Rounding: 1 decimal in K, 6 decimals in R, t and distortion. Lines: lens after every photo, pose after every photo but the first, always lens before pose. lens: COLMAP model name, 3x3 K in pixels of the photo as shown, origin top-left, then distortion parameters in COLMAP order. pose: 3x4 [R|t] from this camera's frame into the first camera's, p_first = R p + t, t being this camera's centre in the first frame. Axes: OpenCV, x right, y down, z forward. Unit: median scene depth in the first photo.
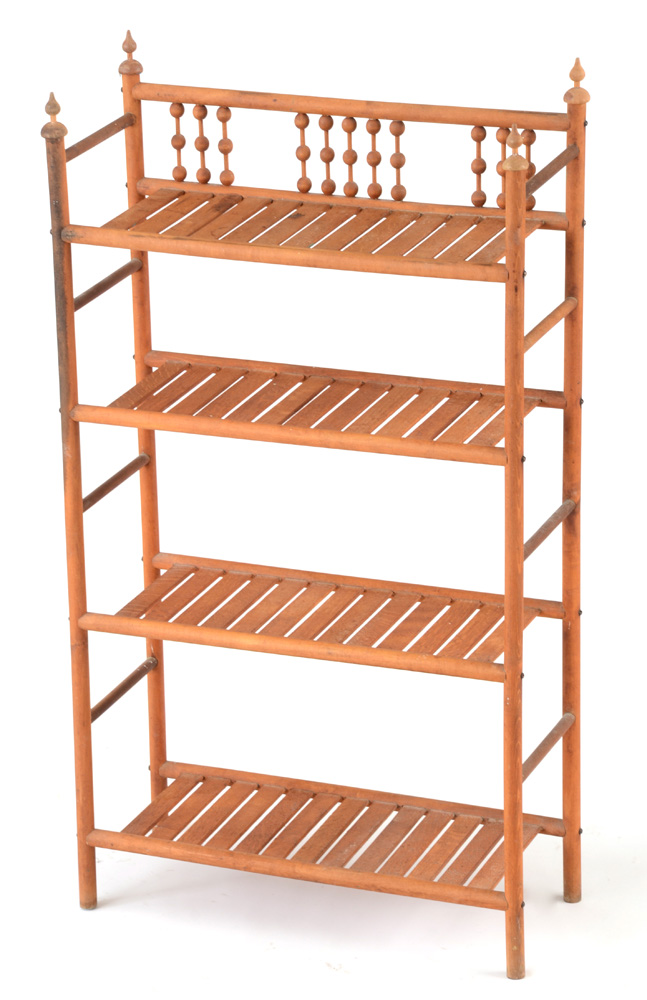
lens RADIAL K [[3723.8, 0, 323.5], [0, 3723.8, 500.0], [0, 0, 1]] dist [1.211043, 1.224340]
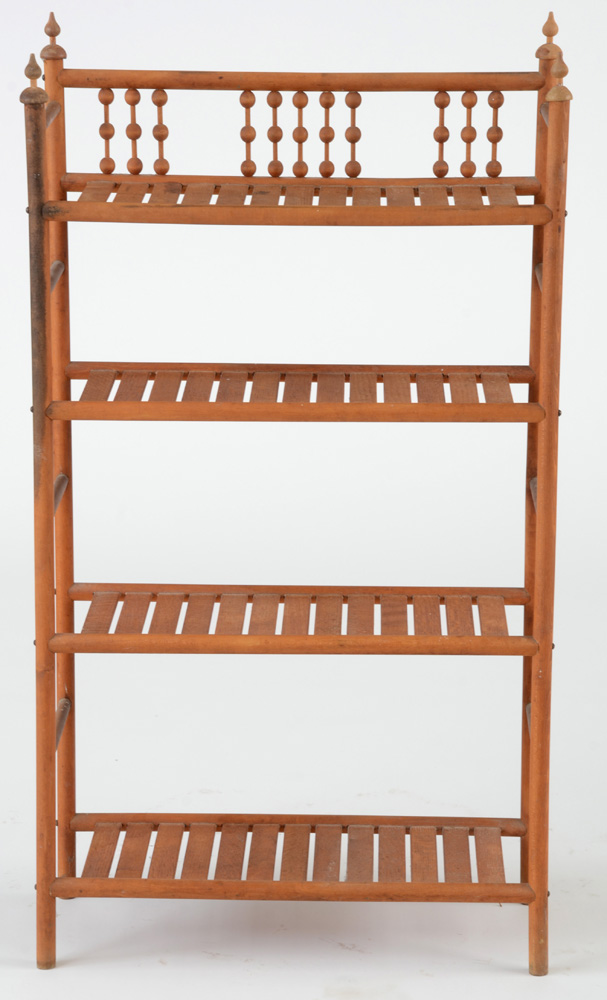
lens RADIAL K [[3046.8, 0, 303.5], [0, 3046.8, 500.0], [0, 0, 1]] dist [0.892662, -0.286966]
pose [[0.939078, -0.059168, 0.338572, -0.262743], [0.095930, 0.991045, -0.092886, 0.074307], [-0.330044, 0.119706, 0.936345, 0.269187]]
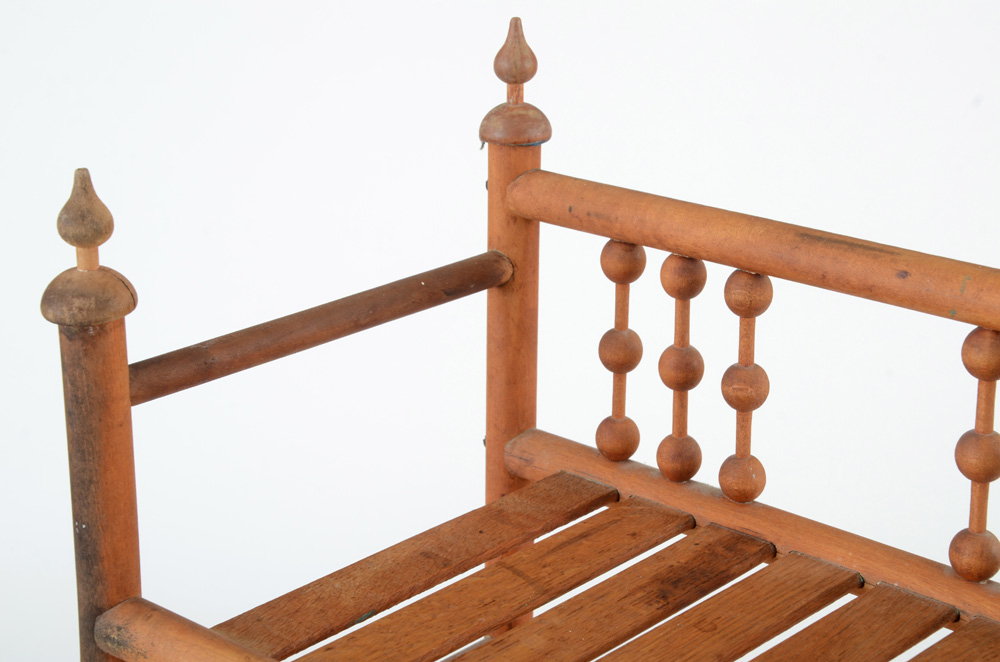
lens RADIAL K [[2078.8, 0, 500.4], [0, 2078.8, 357.0], [0, 0, 1]] dist [0.411447, -0.029398]
pose [[0.937511, 0.144561, -0.316505, 0.011004], [-0.146405, 0.989059, 0.018082, -0.096968], [0.315656, 0.029386, 0.948419, 0.824919]]
